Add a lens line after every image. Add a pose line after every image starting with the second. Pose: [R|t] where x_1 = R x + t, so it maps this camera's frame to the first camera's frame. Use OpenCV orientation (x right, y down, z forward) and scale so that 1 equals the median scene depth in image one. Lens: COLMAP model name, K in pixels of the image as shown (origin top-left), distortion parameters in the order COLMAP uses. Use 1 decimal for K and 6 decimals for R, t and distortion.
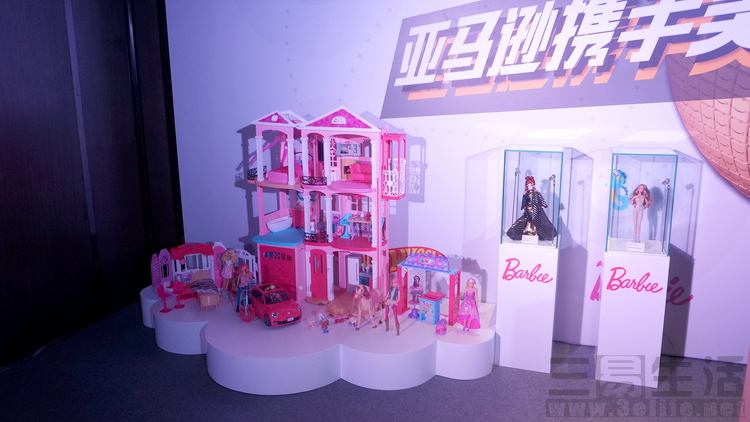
lens RADIAL K [[584.7, 0, 374.1], [0, 584.7, 209.7], [0, 0, 1]] dist [-0.017476, 0.000978]
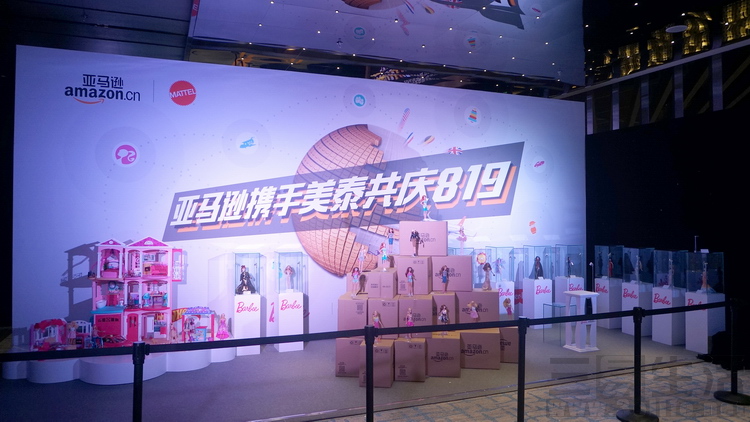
lens RADIAL K [[563.9, 0, 375.6], [0, 563.9, 210.9], [0, 0, 1]] dist [-0.002134, -0.000986]
pose [[0.743756, 0.017958, 0.668210, -0.781394], [0.131214, 0.976269, -0.172286, 0.172861], [-0.655447, 0.215818, 0.723749, -0.912414]]
